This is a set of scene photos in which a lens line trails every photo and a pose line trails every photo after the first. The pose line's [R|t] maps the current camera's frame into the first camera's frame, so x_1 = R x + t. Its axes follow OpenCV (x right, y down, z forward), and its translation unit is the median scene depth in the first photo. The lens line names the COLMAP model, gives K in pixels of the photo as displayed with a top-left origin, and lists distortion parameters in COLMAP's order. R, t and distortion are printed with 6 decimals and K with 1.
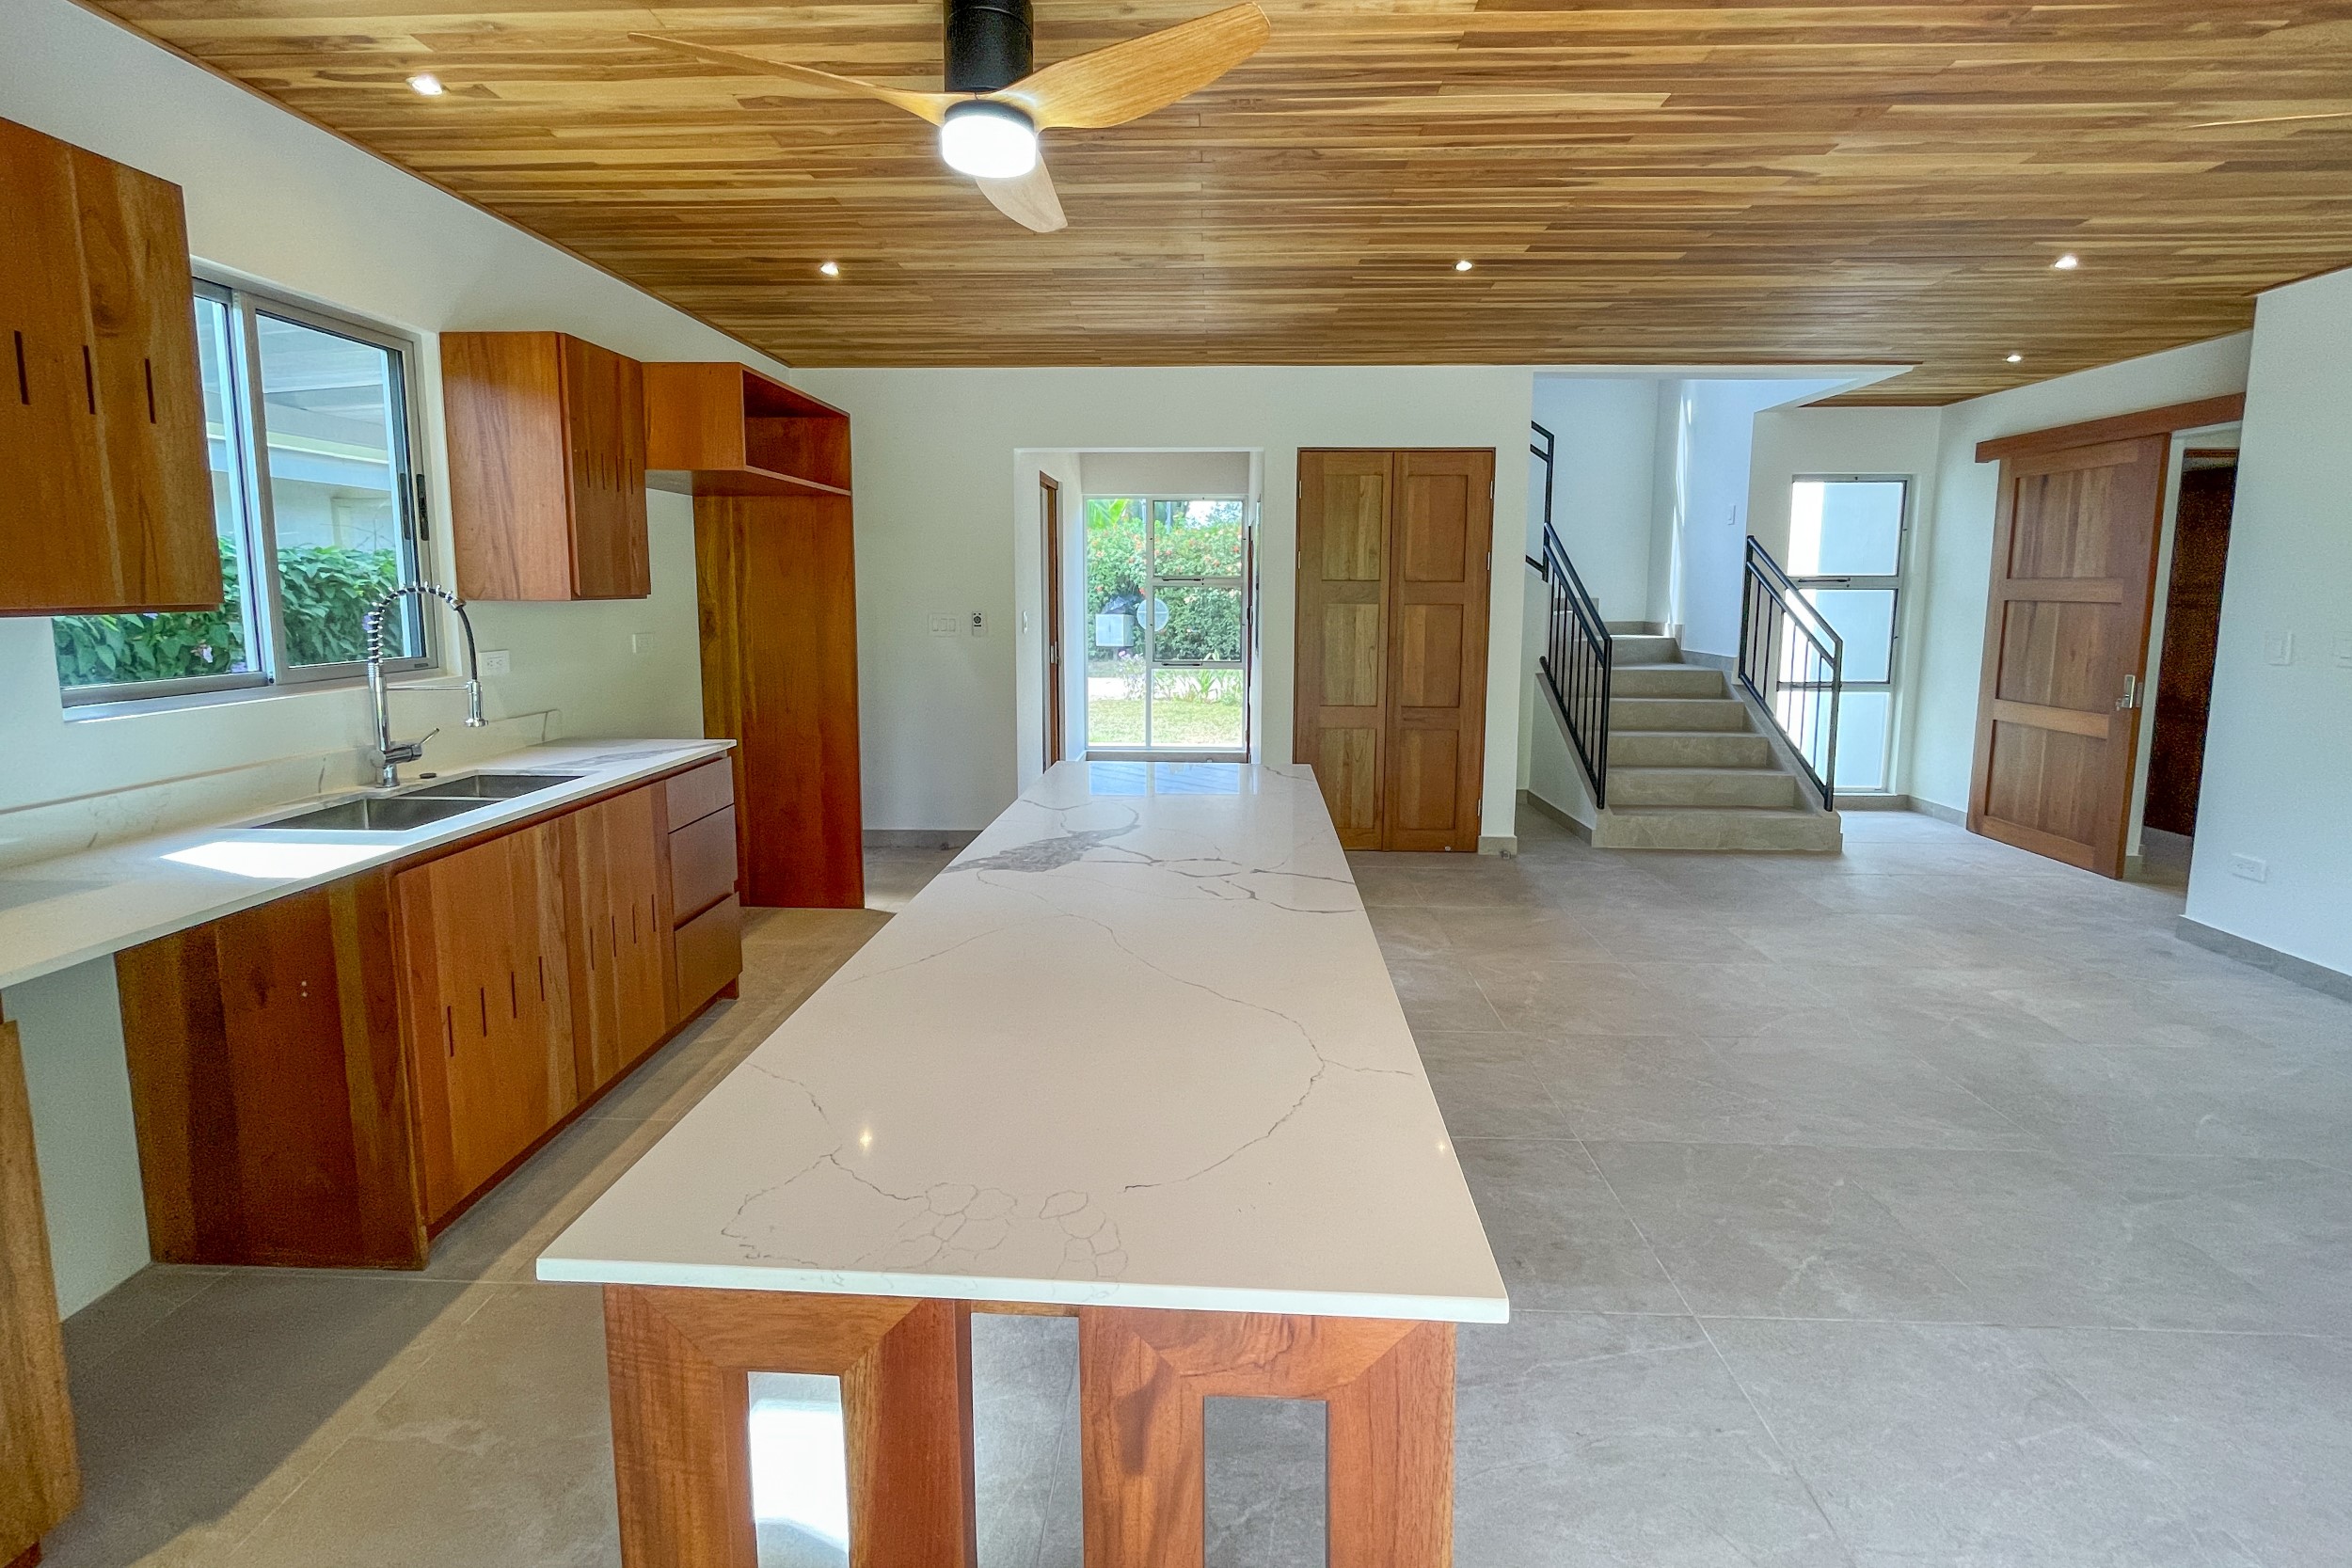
lens RADIAL K [[954.5, 0, 1181.5], [0, 954.5, 686.2], [0, 0, 1]] dist [-0.006392, 0.000941]
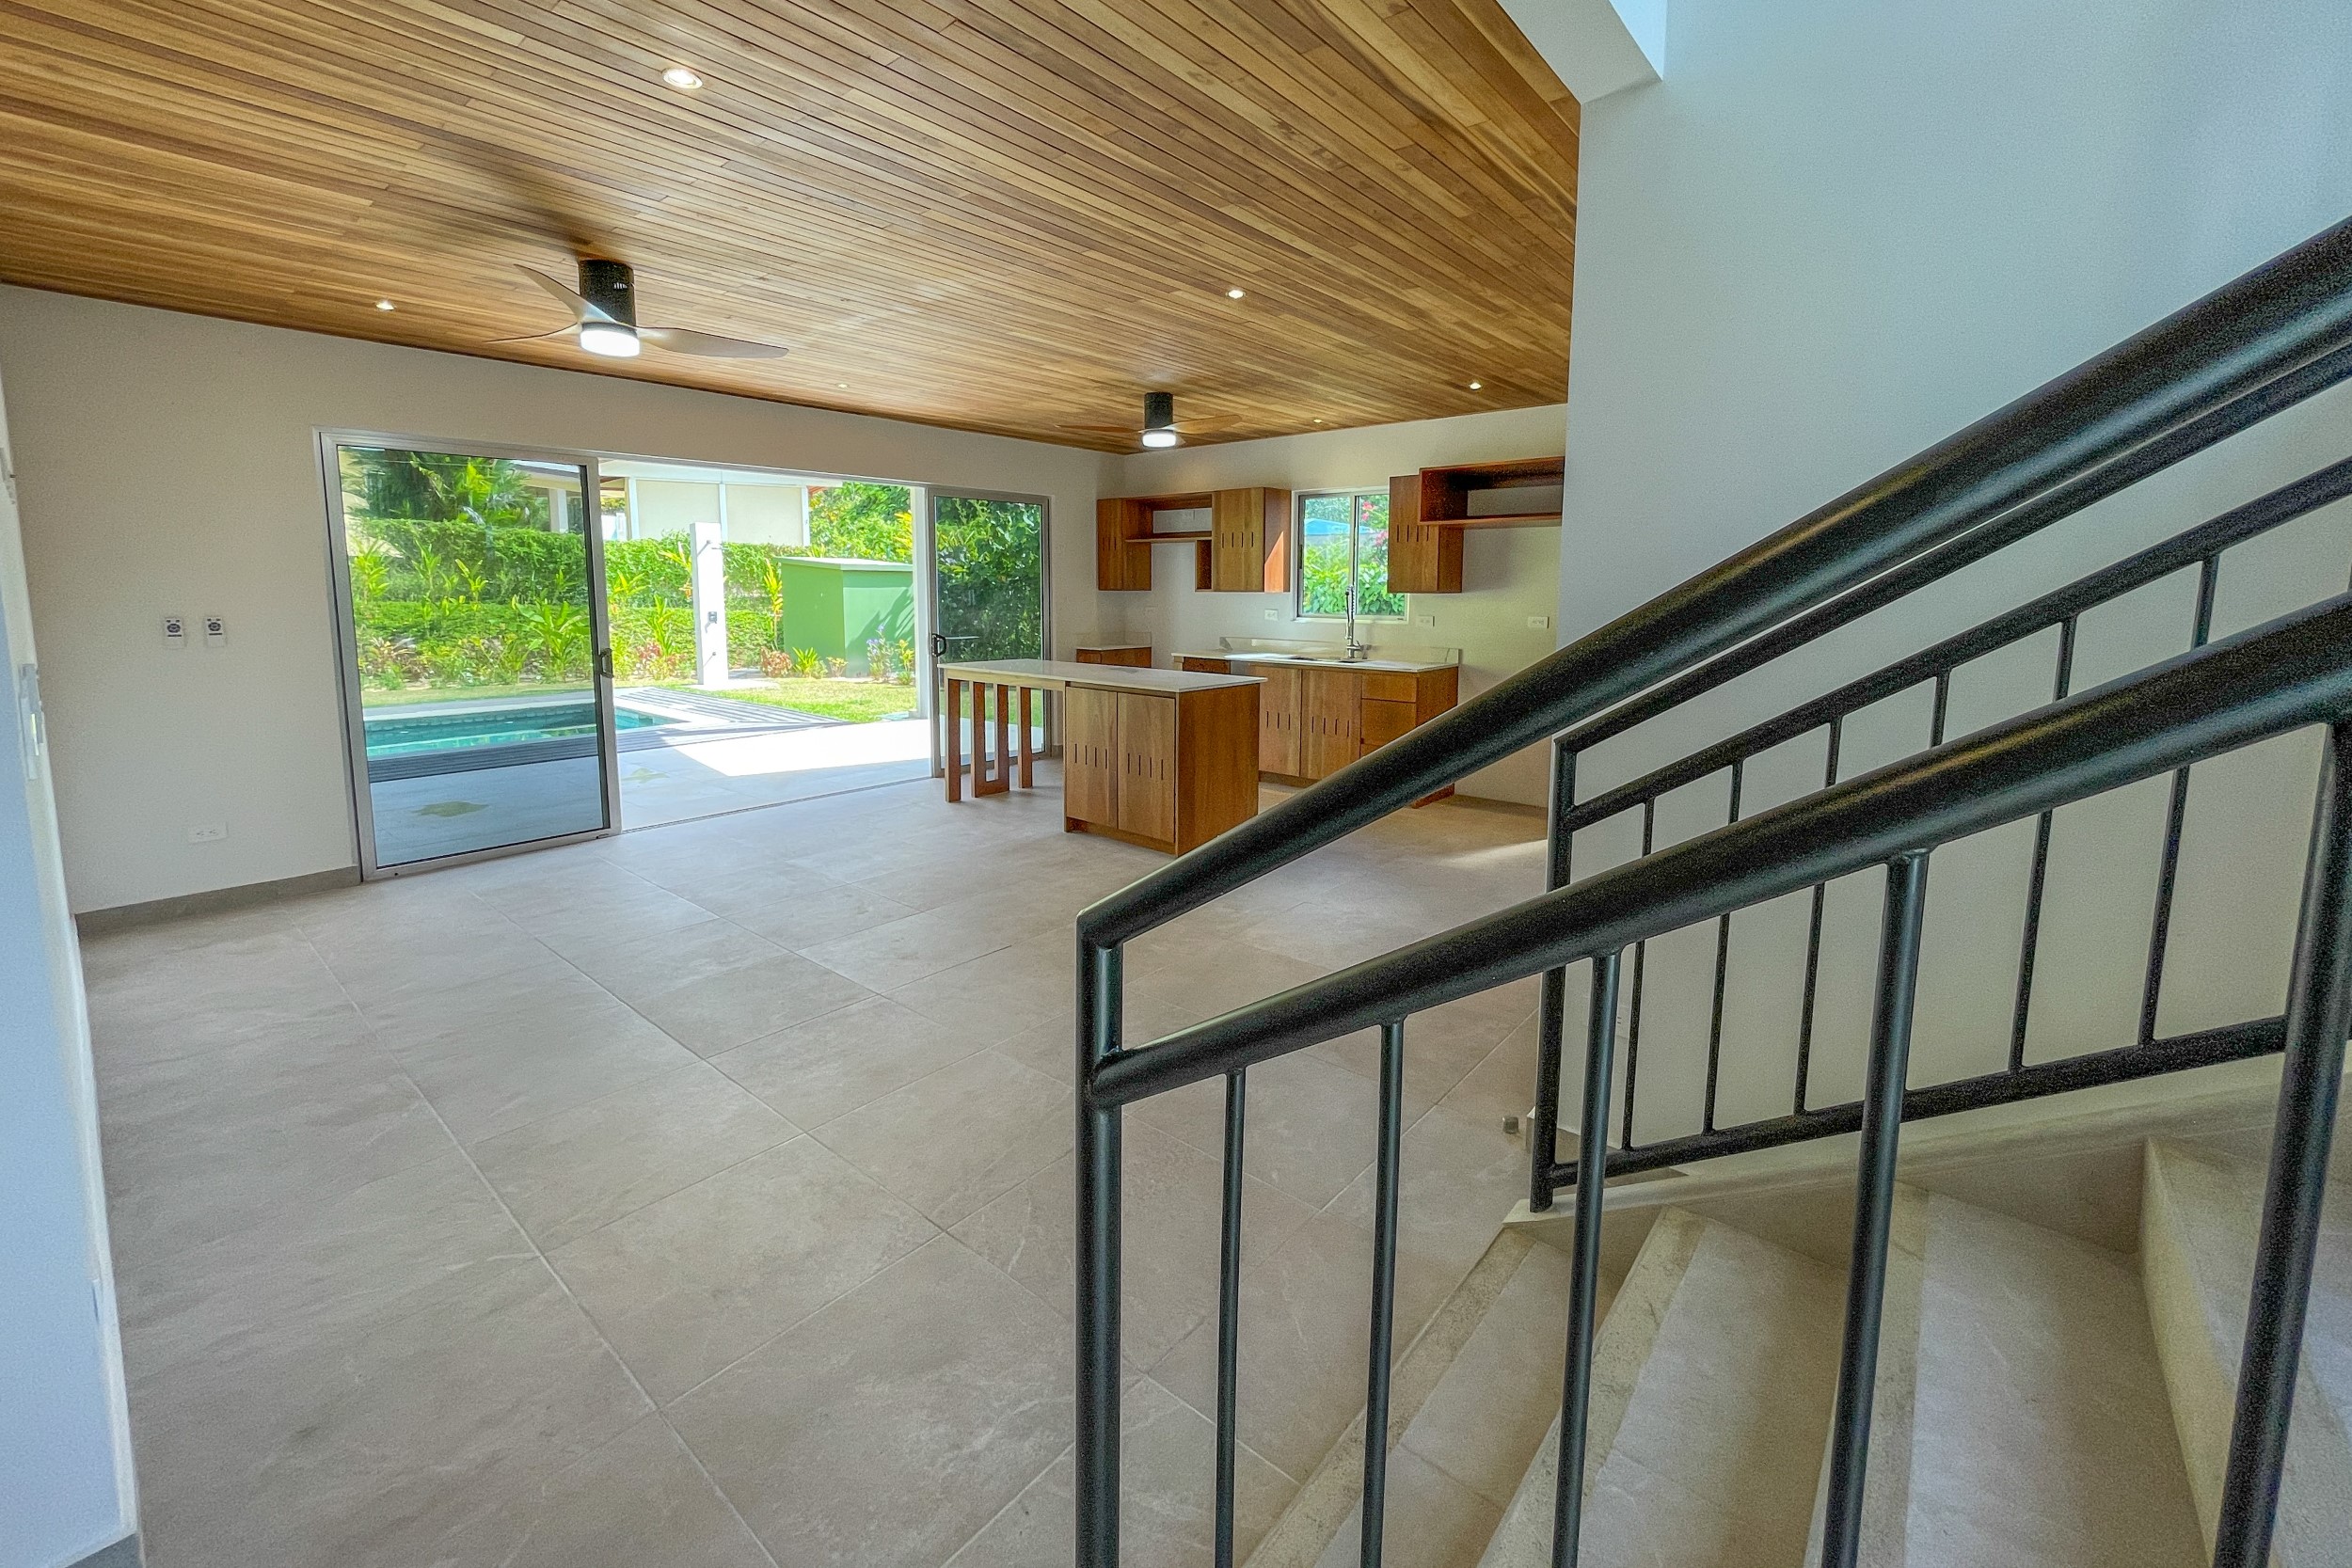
lens RADIAL K [[954.5, 0, 1164.3], [0, 954.5, 678.8], [0, 0, 1]] dist [-0.006392, 0.000941]
pose [[-0.620312, 0.074069, -0.780850, 1.284579], [-0.085583, 0.983196, 0.161250, -0.181742], [0.779672, 0.166853, -0.603549, 1.728930]]
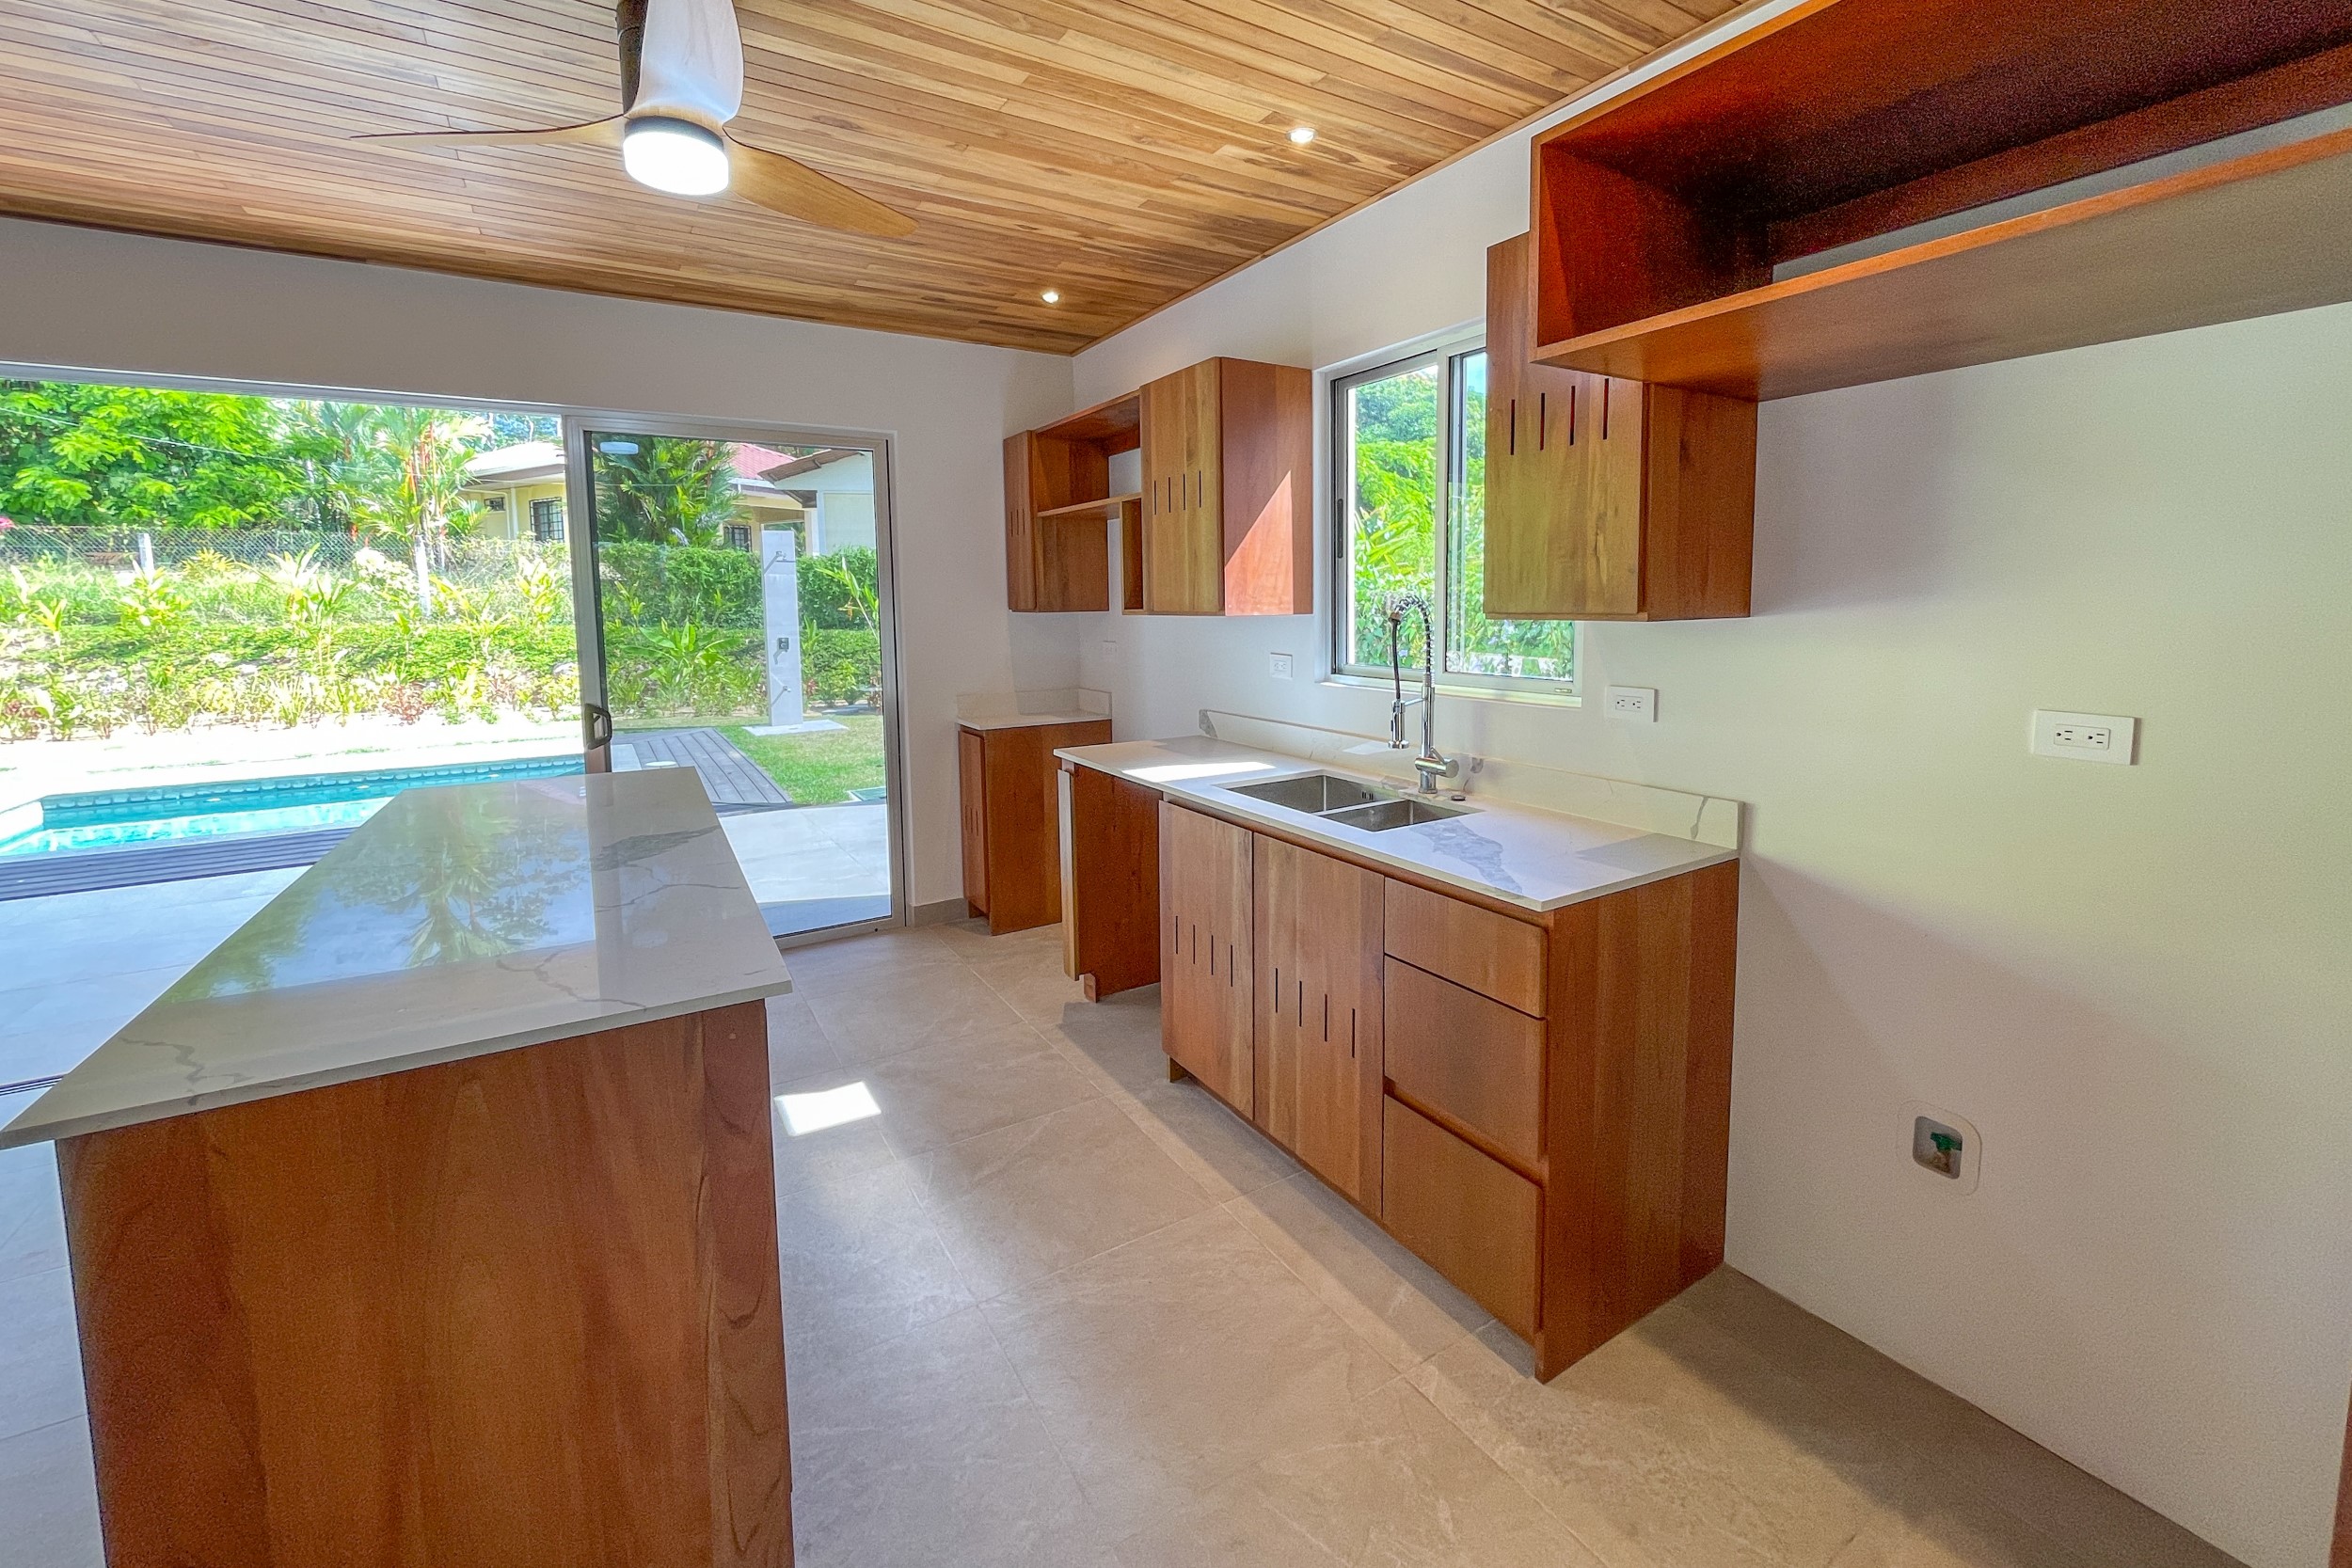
lens RADIAL K [[954.5, 0, 1185.5], [0, 954.5, 680.2], [0, 0, 1]] dist [-0.006392, 0.000941]
pose [[-0.827982, 0.055740, -0.557978, -0.033614], [-0.048119, 0.984314, 0.169734, -0.135304], [0.558686, 0.167386, -0.812312, 1.277107]]
